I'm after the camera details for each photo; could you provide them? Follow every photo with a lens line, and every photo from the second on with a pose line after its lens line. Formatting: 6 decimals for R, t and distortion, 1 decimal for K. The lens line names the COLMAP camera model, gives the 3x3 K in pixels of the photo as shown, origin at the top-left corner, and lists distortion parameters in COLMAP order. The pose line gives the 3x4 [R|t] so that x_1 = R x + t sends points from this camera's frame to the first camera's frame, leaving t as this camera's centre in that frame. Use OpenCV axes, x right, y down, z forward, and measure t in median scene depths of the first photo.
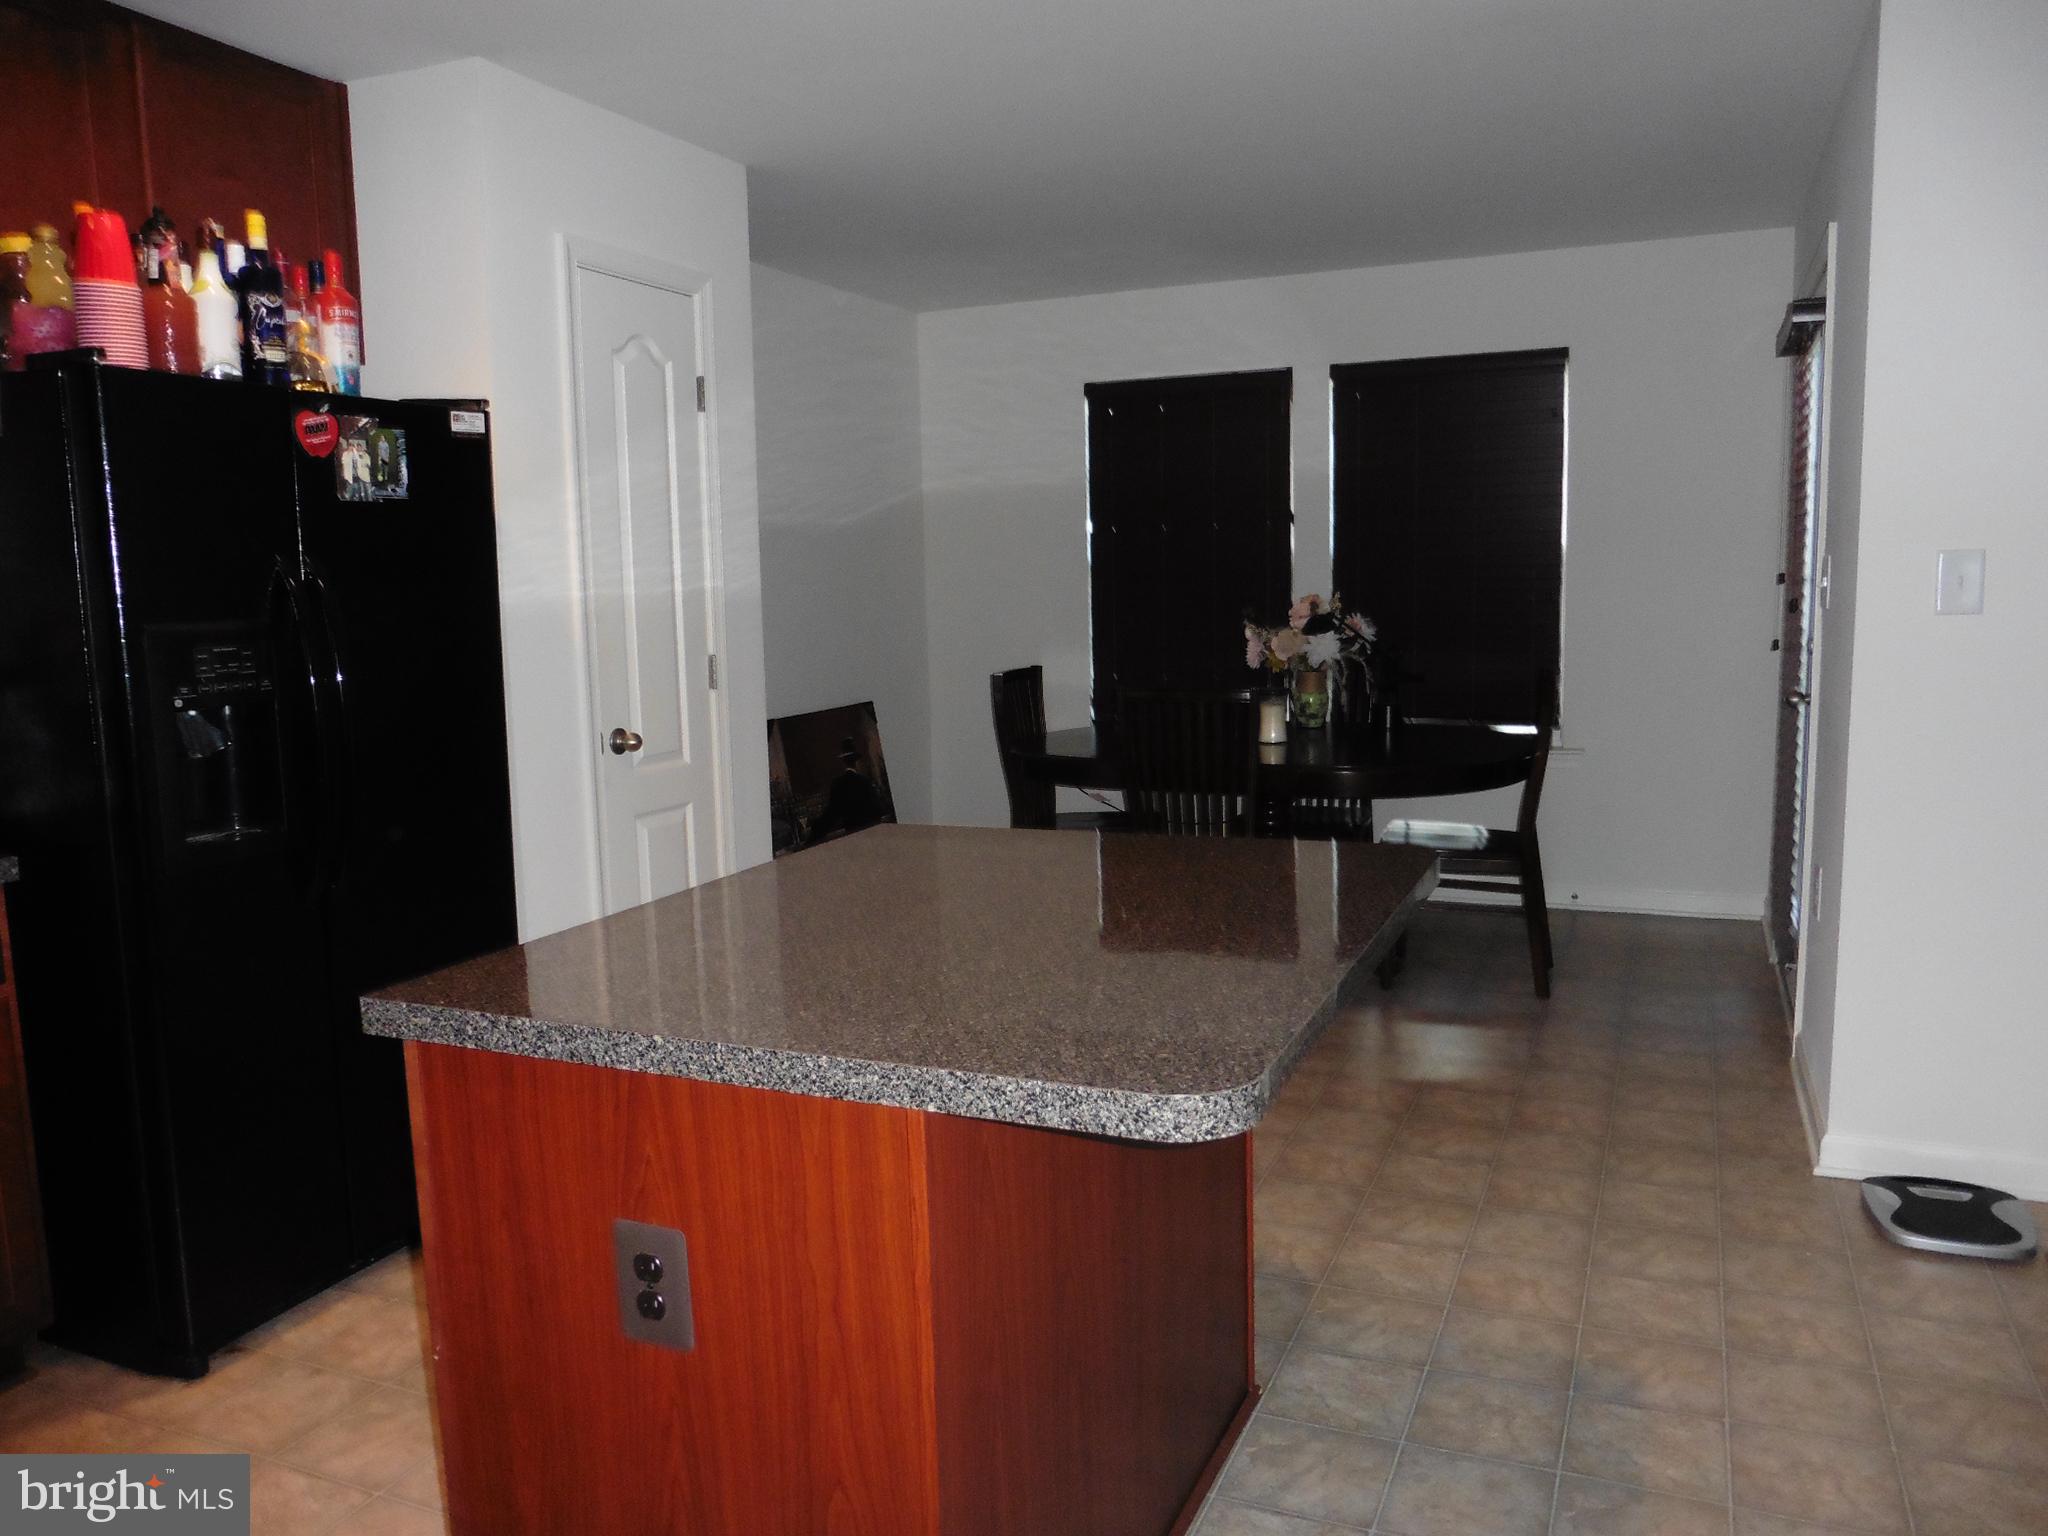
lens RADIAL K [[1507.1, 0, 1026.0], [0, 1507.1, 709.3], [0, 0, 1]] dist [0.001328, 0.001244]
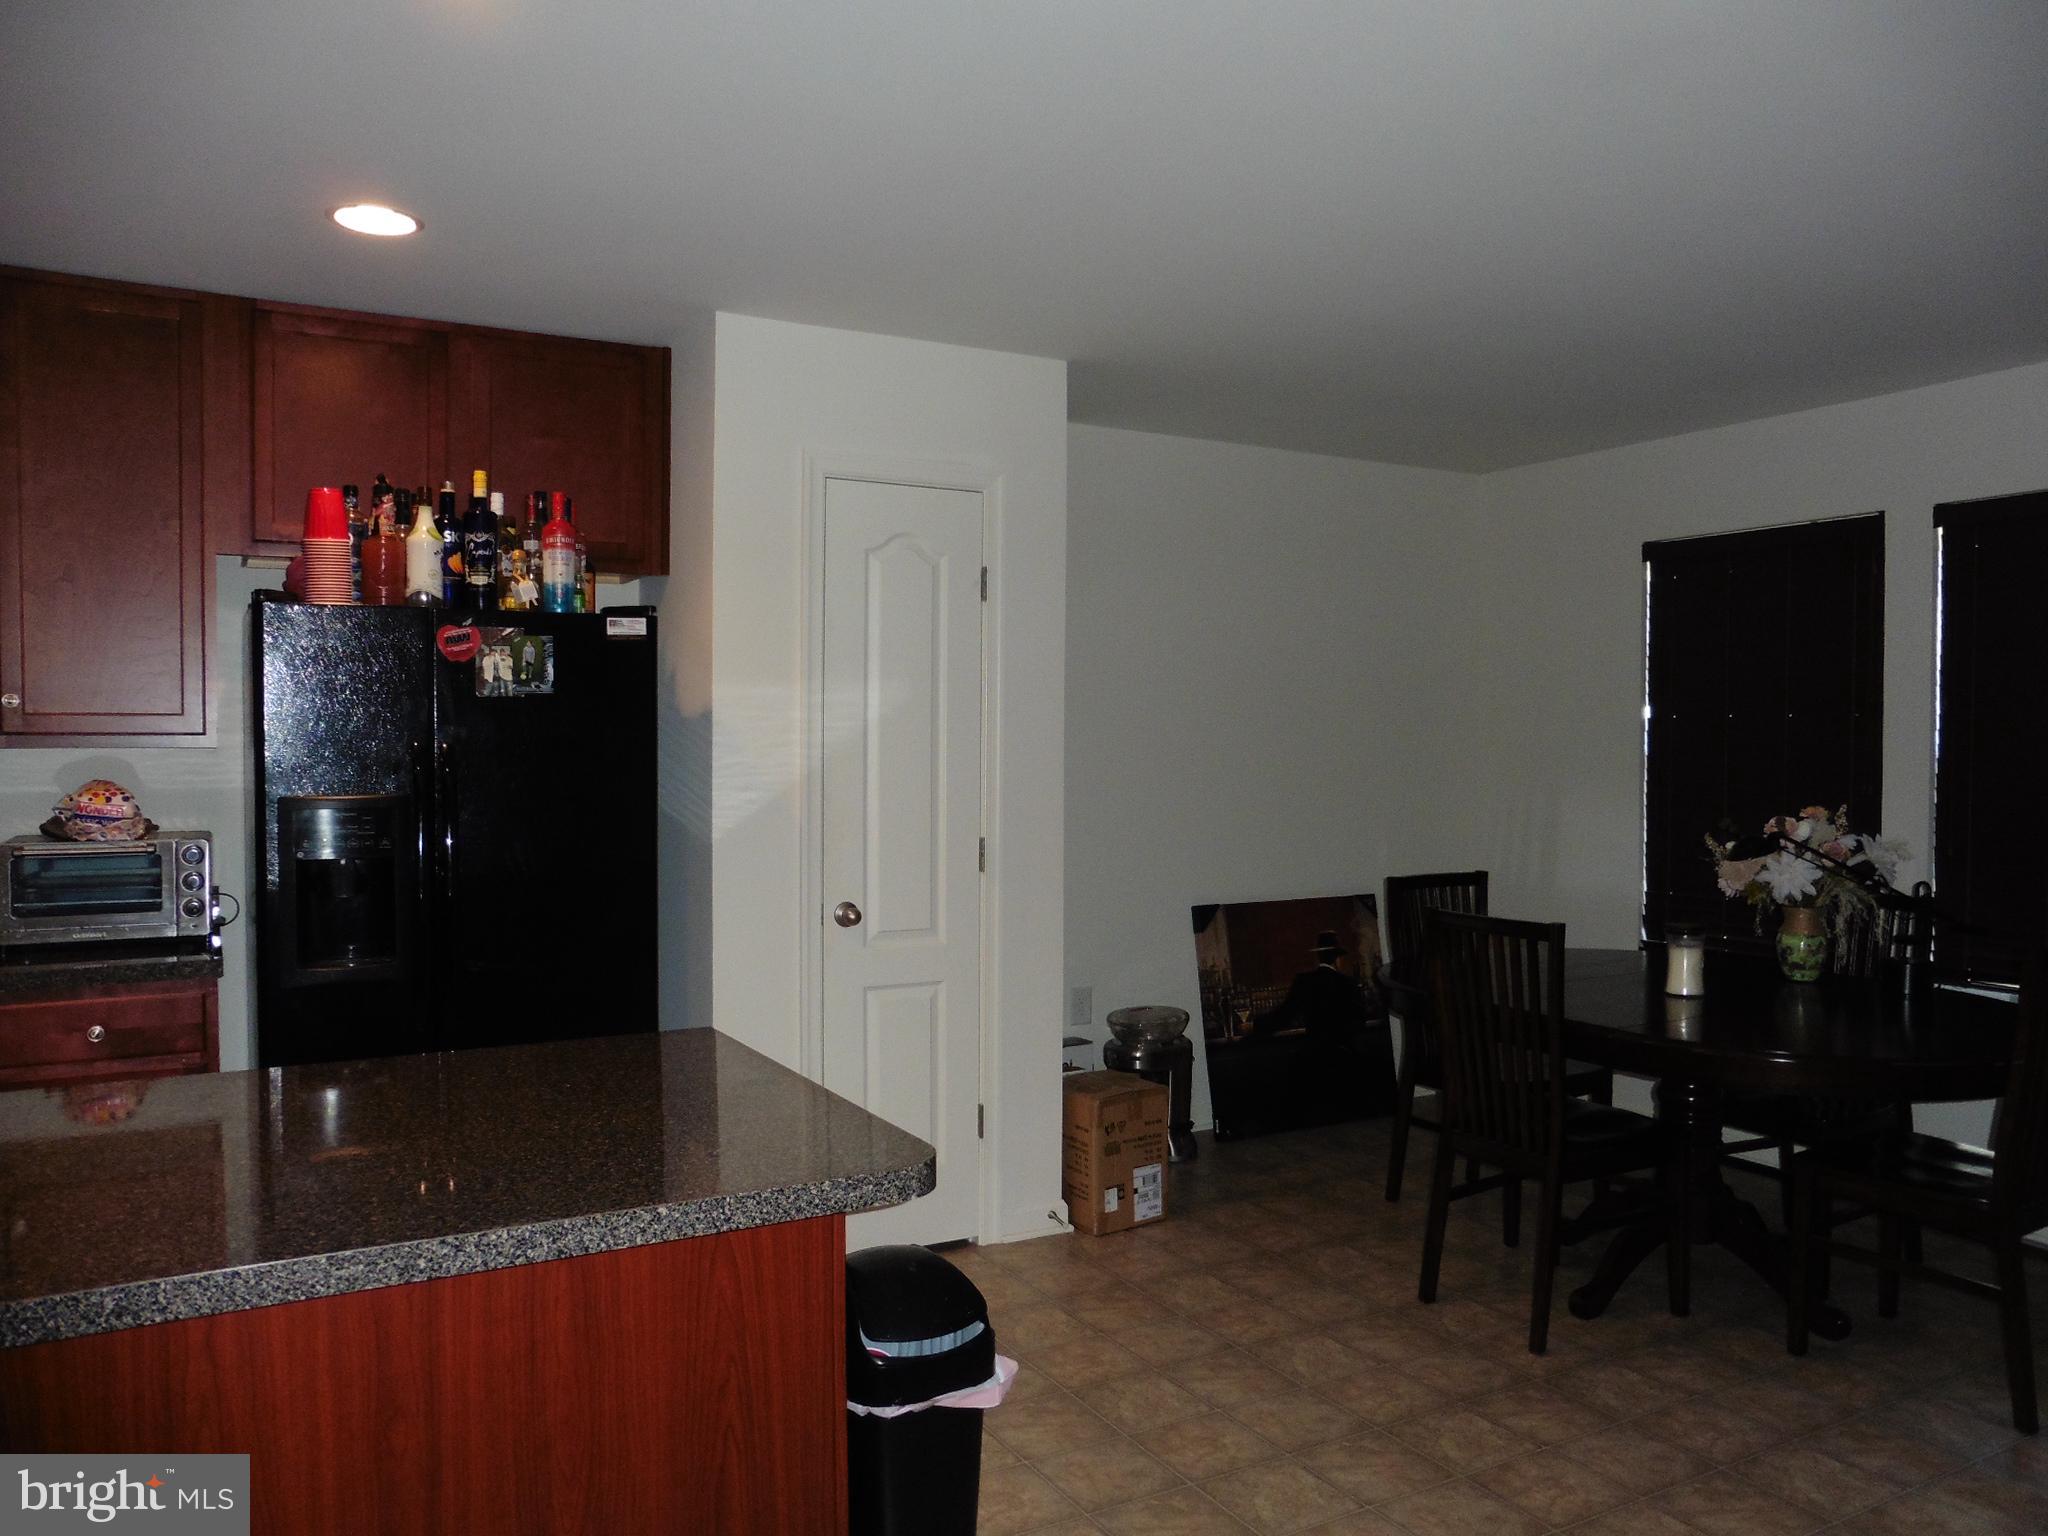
lens RADIAL K [[1487.5, 0, 1024.0], [0, 1487.5, 768.0], [0, 0, 1]] dist [-0.078243, 0.065256]
pose [[0.795014, 0.036986, -0.605462, 0.598777], [-0.077611, 0.996138, -0.041057, -0.063836], [0.601605, 0.079632, 0.794814, 0.312348]]
